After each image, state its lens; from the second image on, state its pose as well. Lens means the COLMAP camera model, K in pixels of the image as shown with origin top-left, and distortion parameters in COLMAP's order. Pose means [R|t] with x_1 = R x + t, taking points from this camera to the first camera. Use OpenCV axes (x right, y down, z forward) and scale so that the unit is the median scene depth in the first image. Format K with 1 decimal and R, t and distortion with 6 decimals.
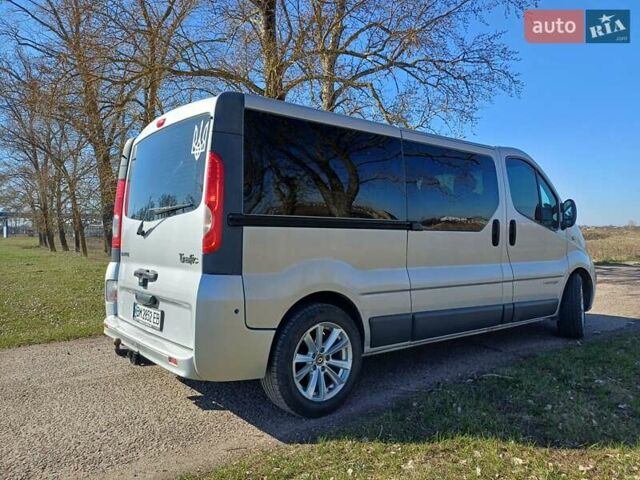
lens RADIAL K [[511.0, 0, 320.0], [0, 511.0, 240.0], [0, 0, 1]] dist [0.001648, -0.000574]
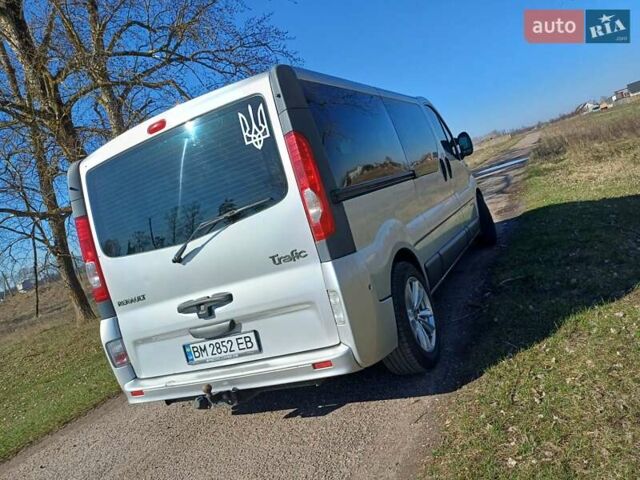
lens RADIAL K [[516.1, 0, 319.8], [0, 516.1, 247.8], [0, 0, 1]] dist [0.033875, -0.003767]
pose [[0.837619, -0.305073, 0.453128, -0.550838], [0.302342, 0.949788, 0.080566, -0.030936], [-0.454954, 0.069516, 0.887797, 0.151351]]
